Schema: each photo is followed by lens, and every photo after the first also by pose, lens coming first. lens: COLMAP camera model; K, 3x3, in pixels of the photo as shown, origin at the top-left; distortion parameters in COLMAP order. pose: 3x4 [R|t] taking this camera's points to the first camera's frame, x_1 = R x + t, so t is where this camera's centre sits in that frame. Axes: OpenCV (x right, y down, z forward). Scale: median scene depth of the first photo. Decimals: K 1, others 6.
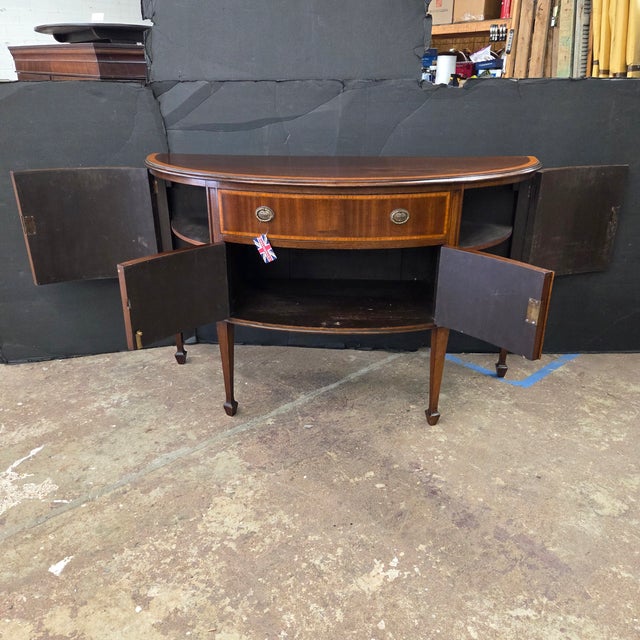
lens RADIAL K [[557.5, 0, 317.2], [0, 557.5, 314.1], [0, 0, 1]] dist [0.088781, -0.067254]
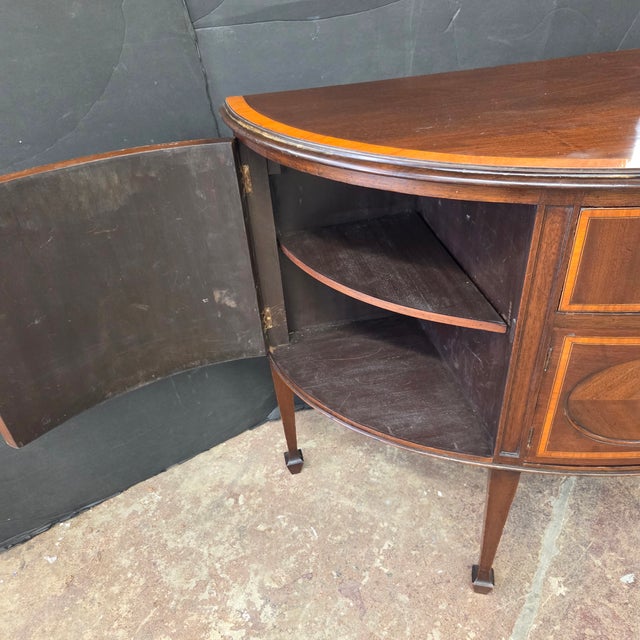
lens RADIAL K [[568.4, 0, 321.6], [0, 568.4, 323.2], [0, 0, 1]] dist [0.071363, -0.061159]
pose [[0.952499, -0.217538, 0.213125, -0.342327], [0.162226, 0.954703, 0.249449, -0.216059], [-0.257736, -0.203026, 0.944644, 0.534494]]
